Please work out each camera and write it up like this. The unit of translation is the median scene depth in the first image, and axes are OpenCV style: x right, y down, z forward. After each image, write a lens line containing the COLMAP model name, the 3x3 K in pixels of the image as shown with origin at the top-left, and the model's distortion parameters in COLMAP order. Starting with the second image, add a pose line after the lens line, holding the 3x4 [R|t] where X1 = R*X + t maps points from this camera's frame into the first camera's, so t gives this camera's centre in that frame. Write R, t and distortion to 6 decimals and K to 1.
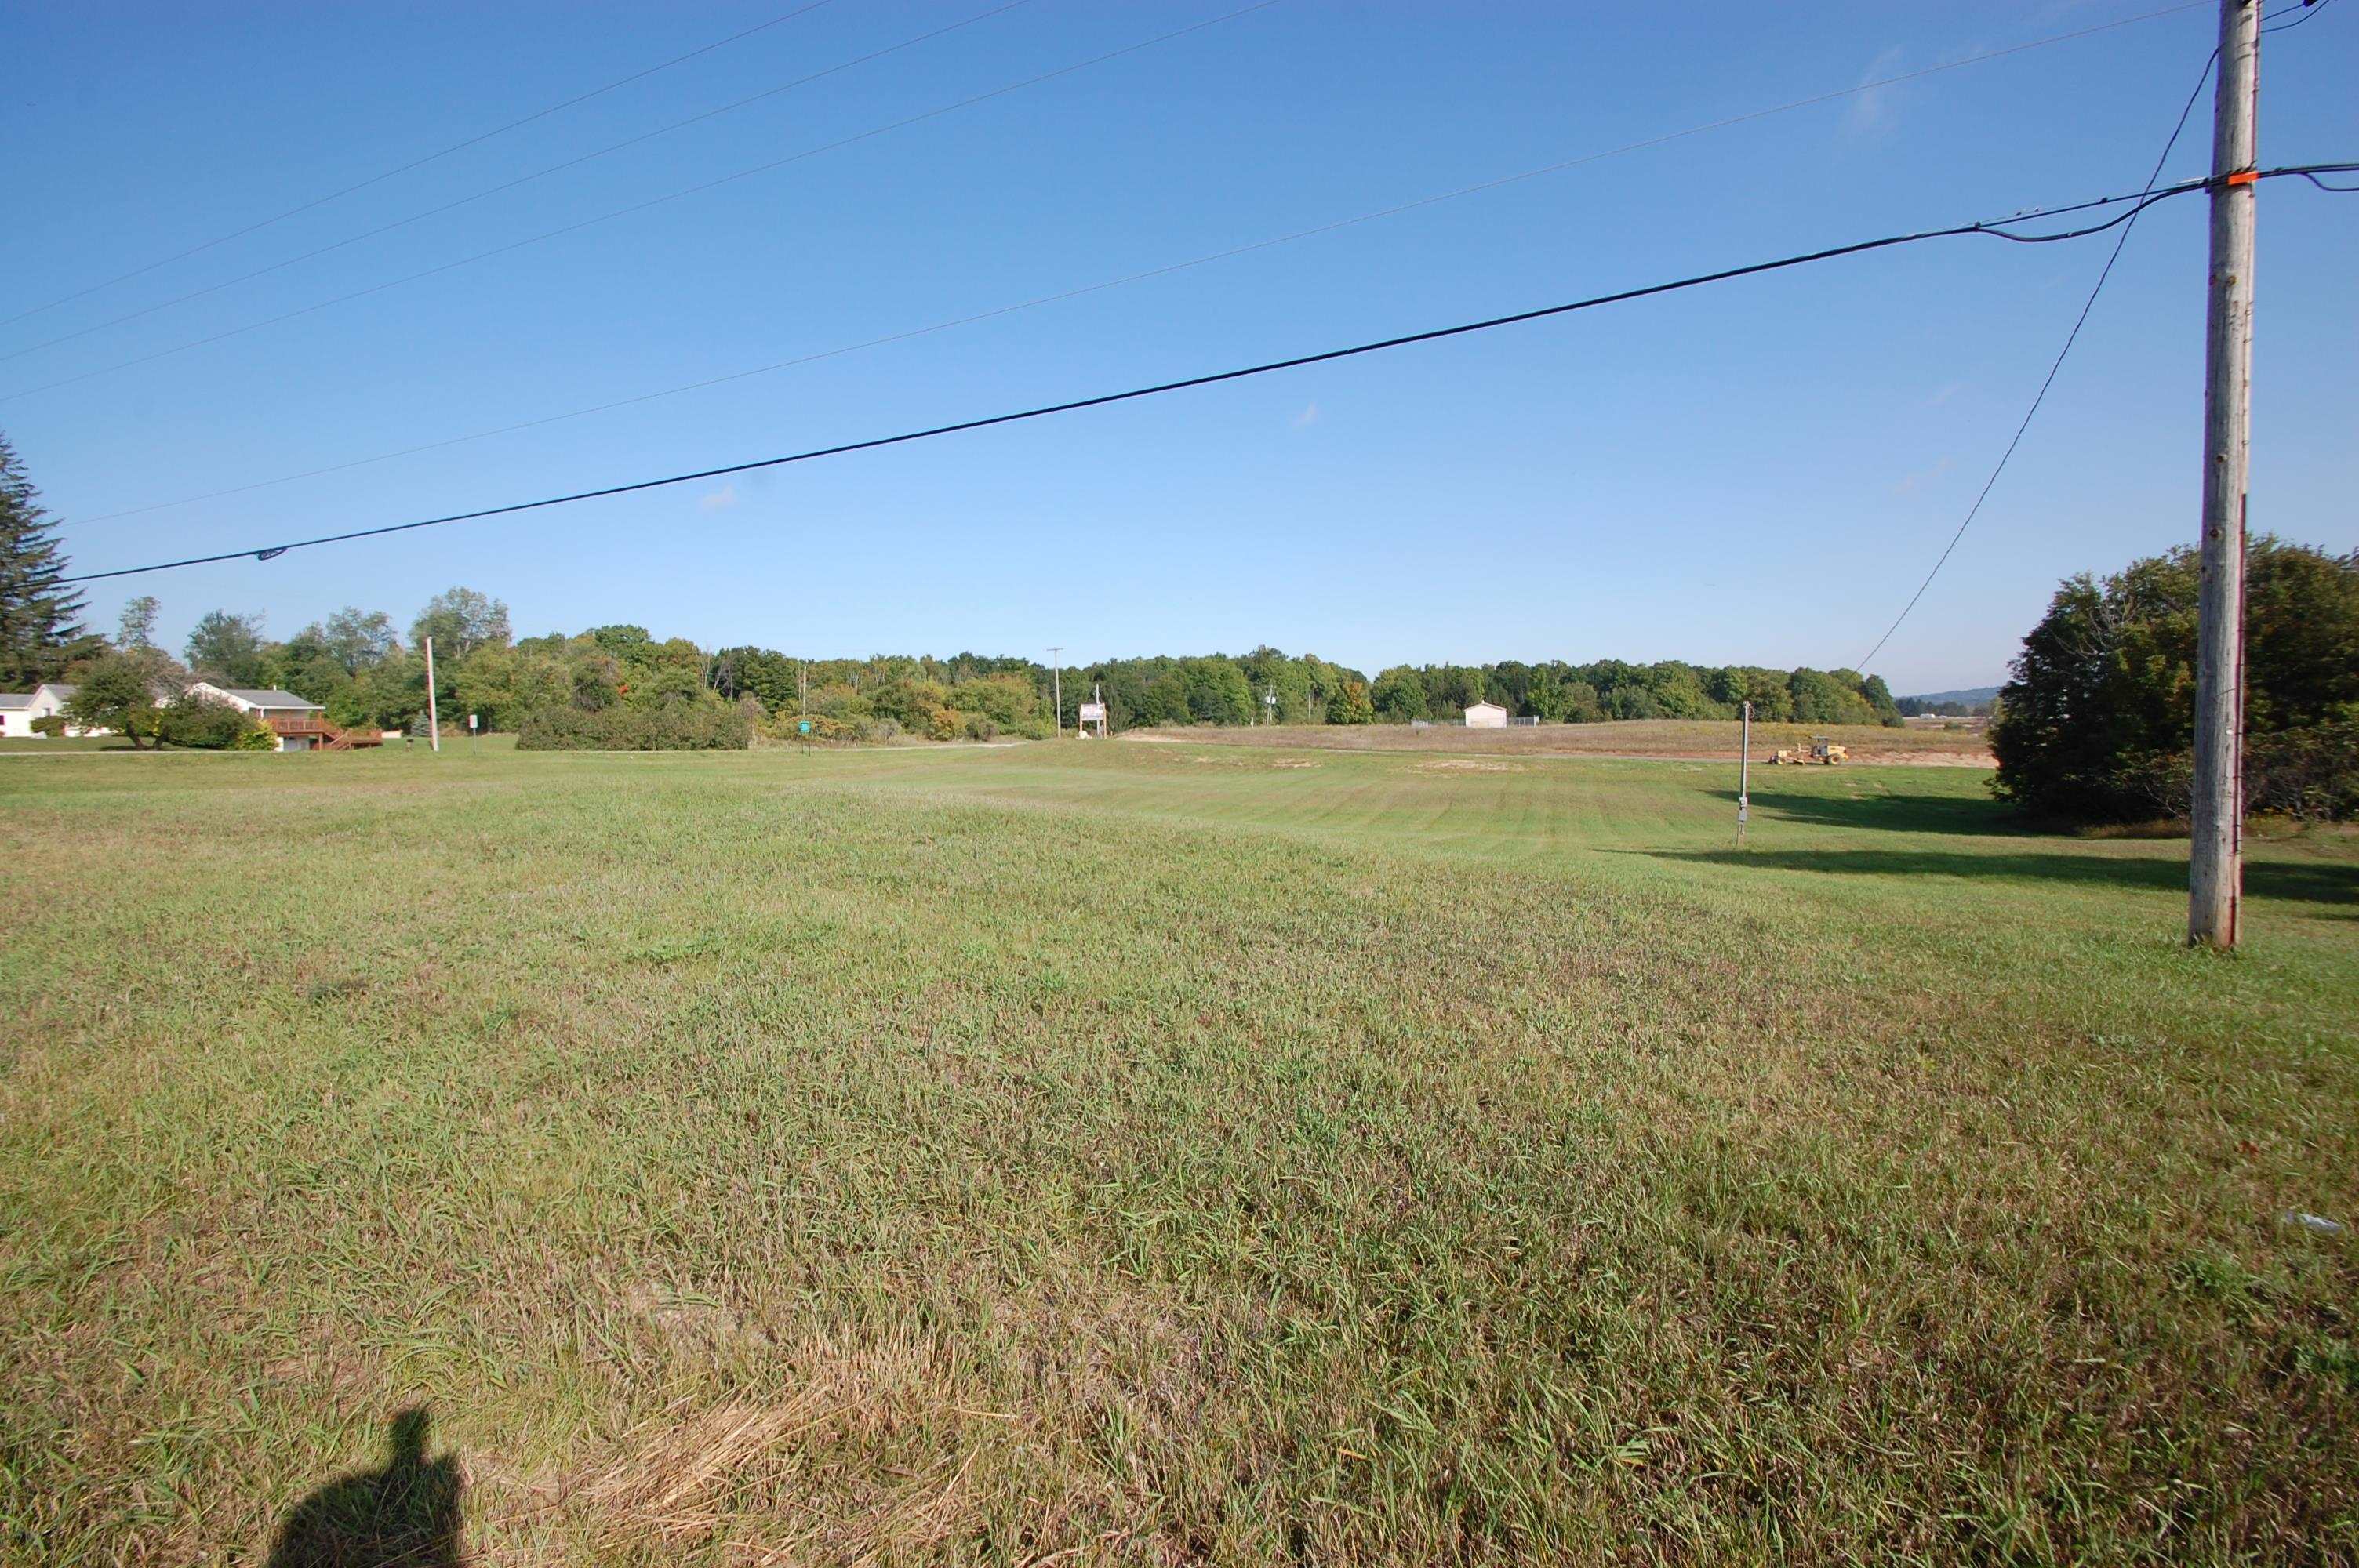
lens RADIAL K [[1031.9, 0, 1167.8], [0, 1031.9, 771.6], [0, 0, 1]] dist [0.001593, -0.011833]
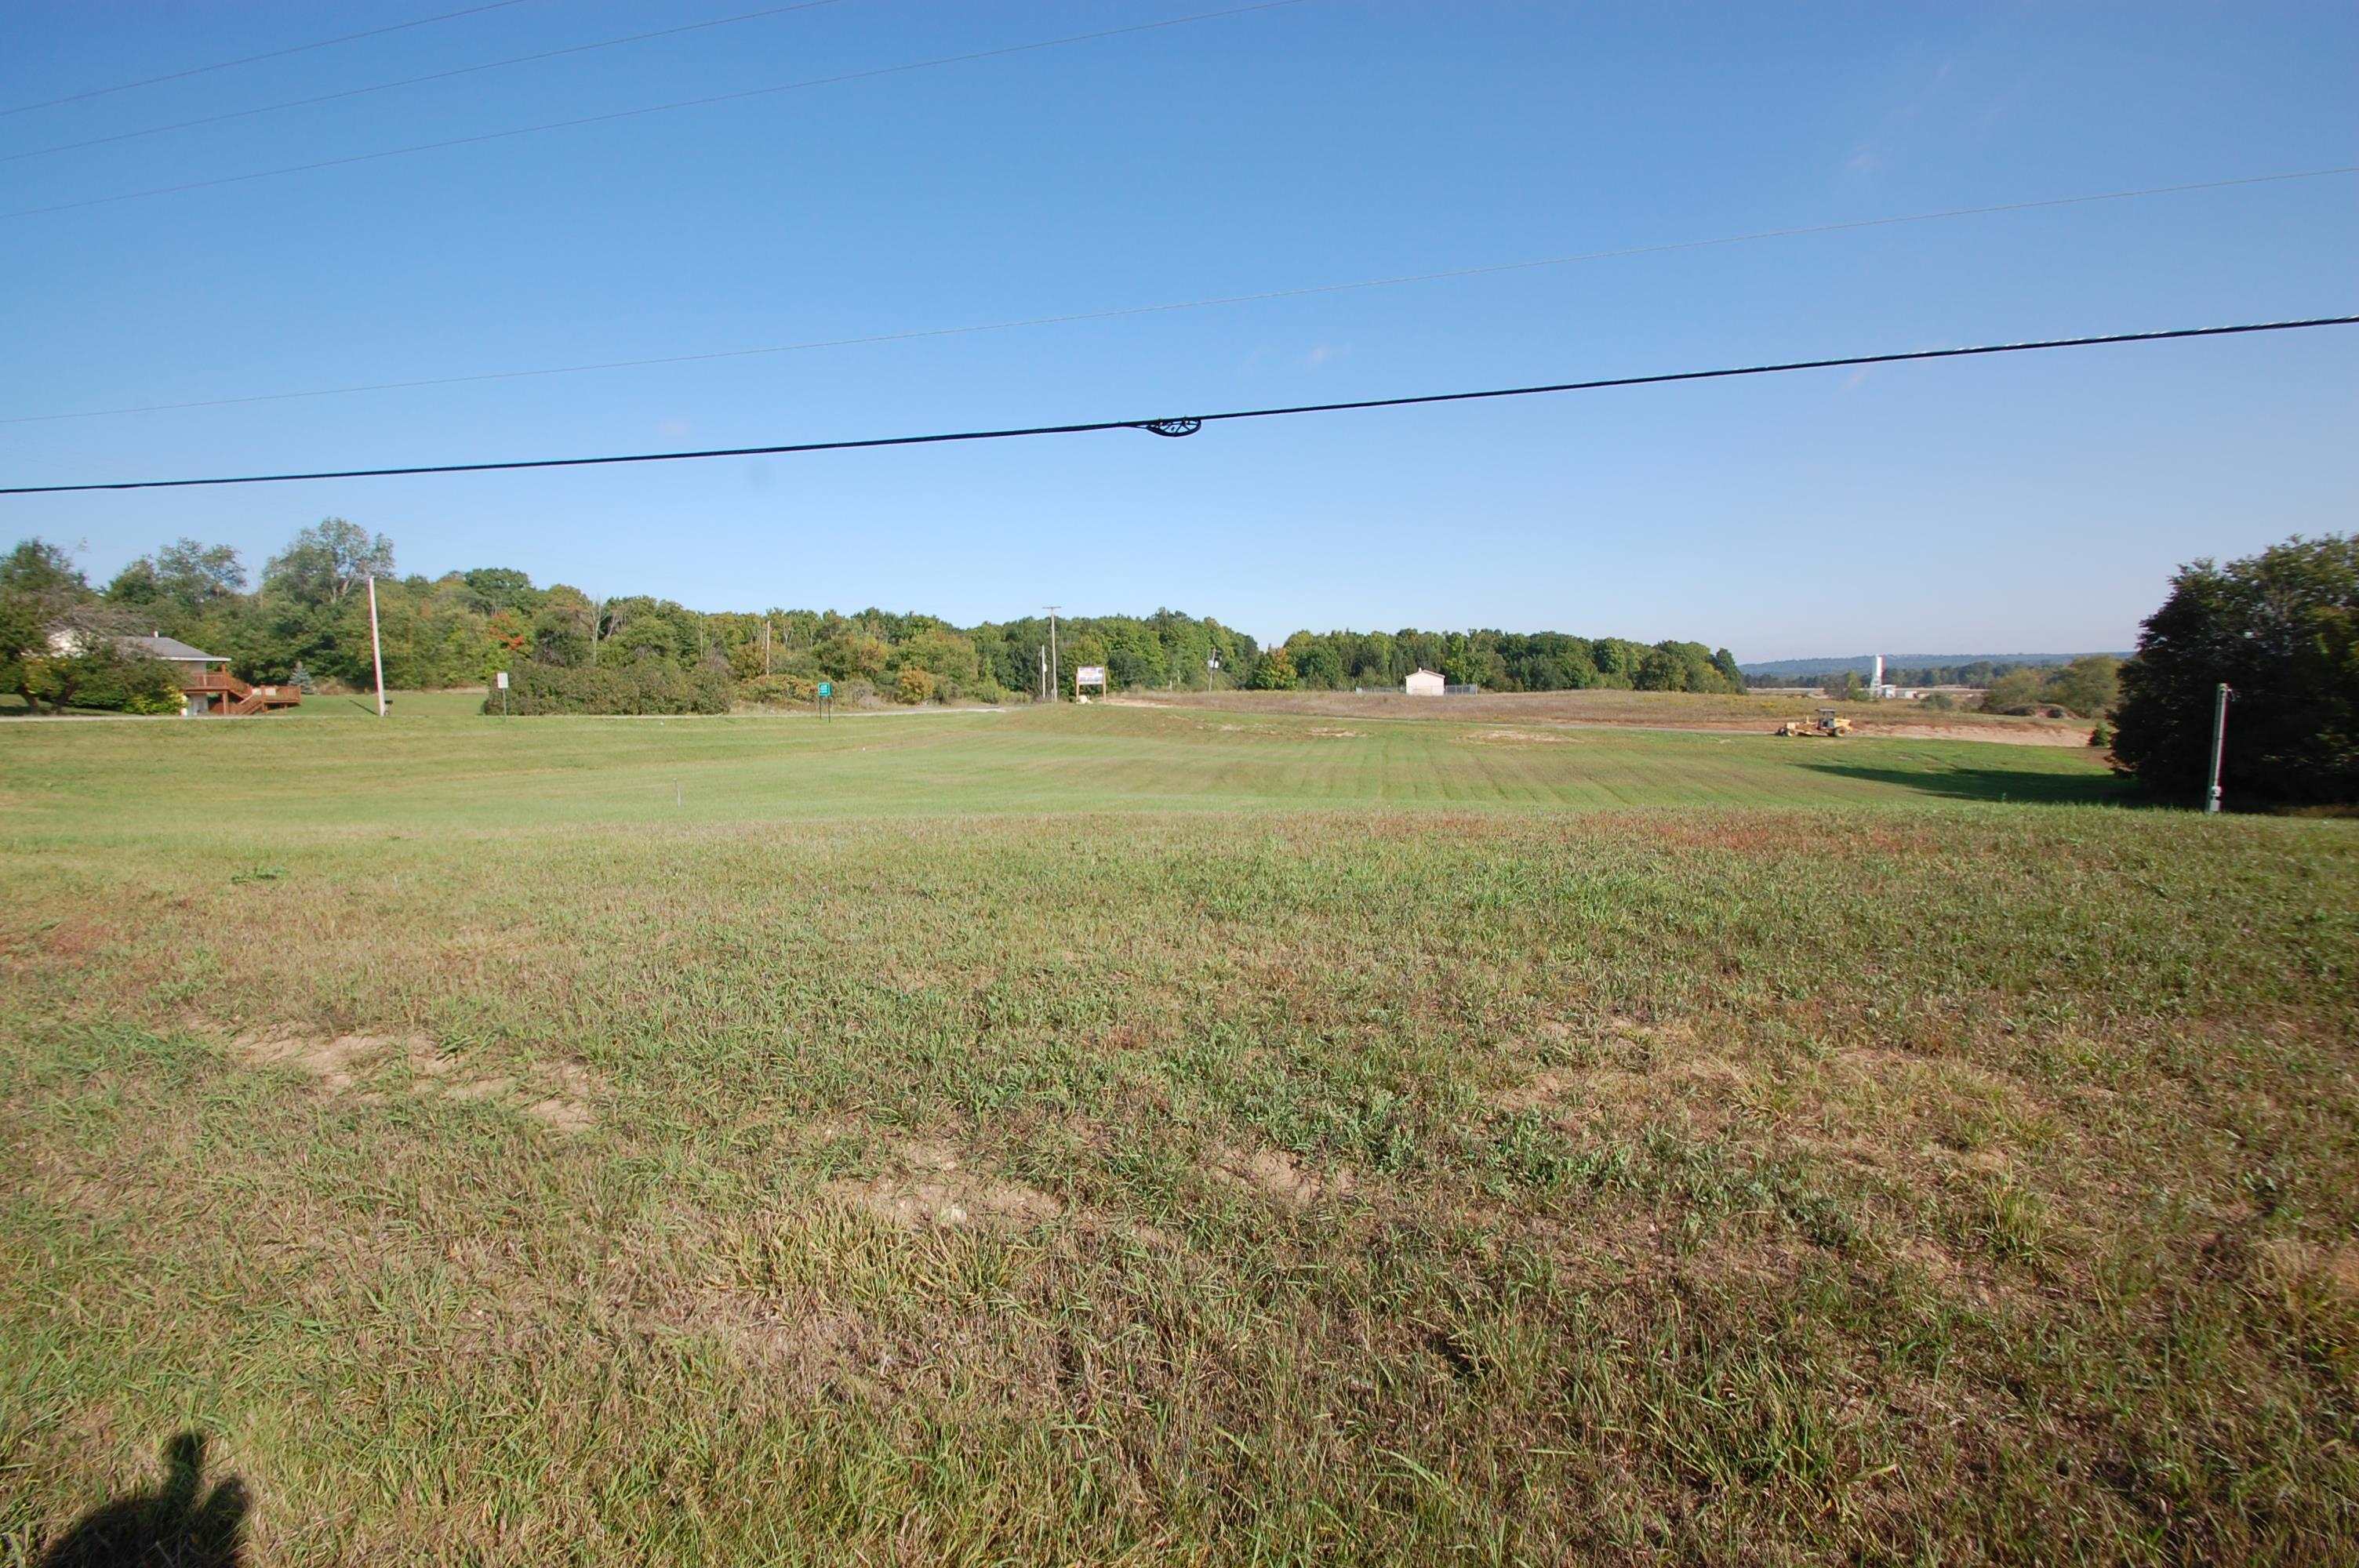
lens RADIAL K [[1031.9, 0, 1168.1], [0, 1031.9, 766.2], [0, 0, 1]] dist [0.001593, -0.011833]
pose [[0.989568, 0.001065, 0.144063, -0.285344], [-0.005598, 0.999502, 0.031062, -0.009908], [-0.143958, -0.031545, 0.989081, 0.119982]]
